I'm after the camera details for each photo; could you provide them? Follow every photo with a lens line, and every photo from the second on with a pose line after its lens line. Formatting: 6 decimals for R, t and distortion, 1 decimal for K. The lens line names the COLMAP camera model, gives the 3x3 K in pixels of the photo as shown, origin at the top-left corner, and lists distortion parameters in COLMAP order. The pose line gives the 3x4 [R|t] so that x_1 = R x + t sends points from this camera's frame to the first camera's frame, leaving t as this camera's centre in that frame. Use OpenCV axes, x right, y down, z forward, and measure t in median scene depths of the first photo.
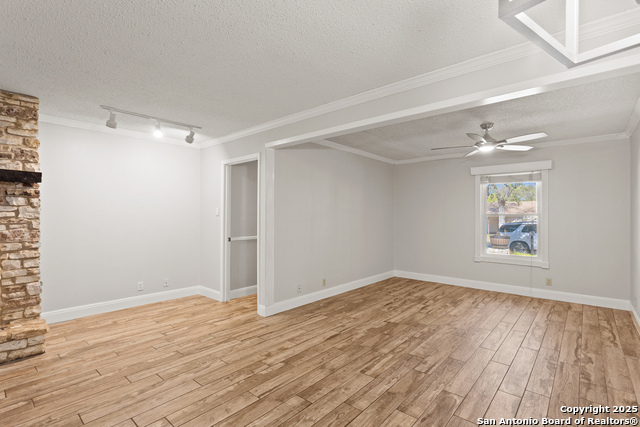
lens RADIAL K [[303.5, 0, 323.0], [0, 303.5, 216.2], [0, 0, 1]] dist [0.000552, 0.001152]
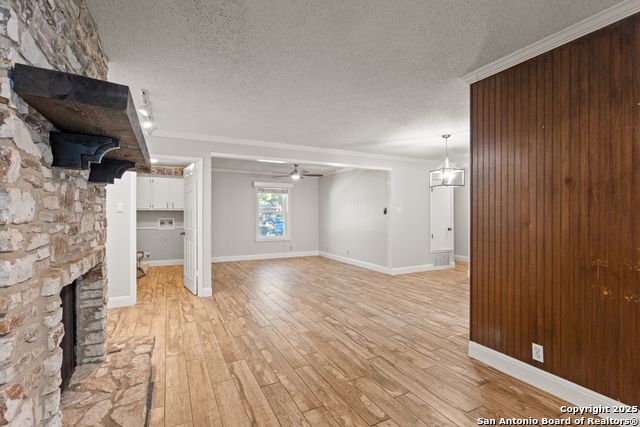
lens RADIAL K [[303.5, 0, 321.8], [0, 303.5, 213.6], [0, 0, 1]] dist [0.000552, 0.001152]
pose [[0.376507, -0.000857, 0.926413, -1.297704], [0.005353, 0.999985, -0.001251, 0.009191], [-0.926398, 0.005430, 0.376506, 0.157593]]
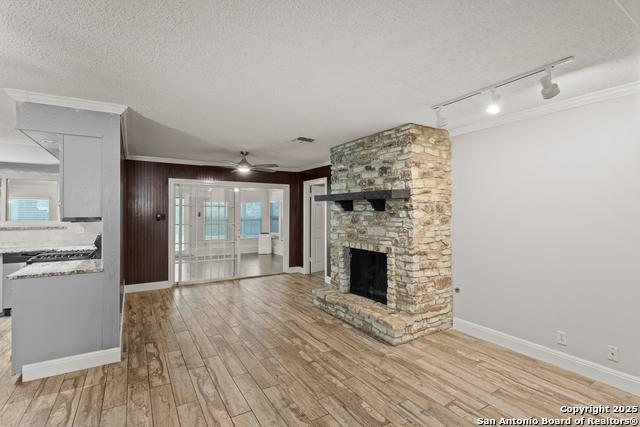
lens RADIAL K [[303.5, 0, 321.6], [0, 303.5, 211.0], [0, 0, 1]] dist [0.000552, 0.001152]
pose [[-0.294080, -0.007883, -0.955748, 0.218187], [-0.002657, 0.999969, -0.007431, -0.043418], [0.955777, 0.000354, -0.294091, 0.895721]]
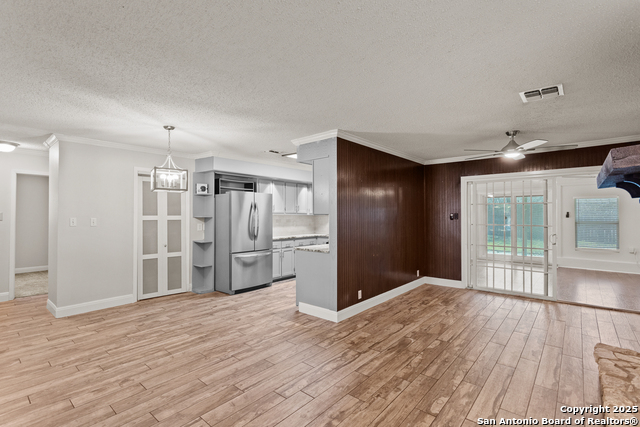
lens RADIAL K [[303.5, 0, 320.7], [0, 303.5, 211.2], [0, 0, 1]] dist [0.000552, 0.001152]
pose [[-0.999961, -0.002520, -0.008480, -0.363771], [-0.002426, 0.999935, -0.011114, -0.027846], [0.008507, -0.011093, -0.999902, 1.236180]]
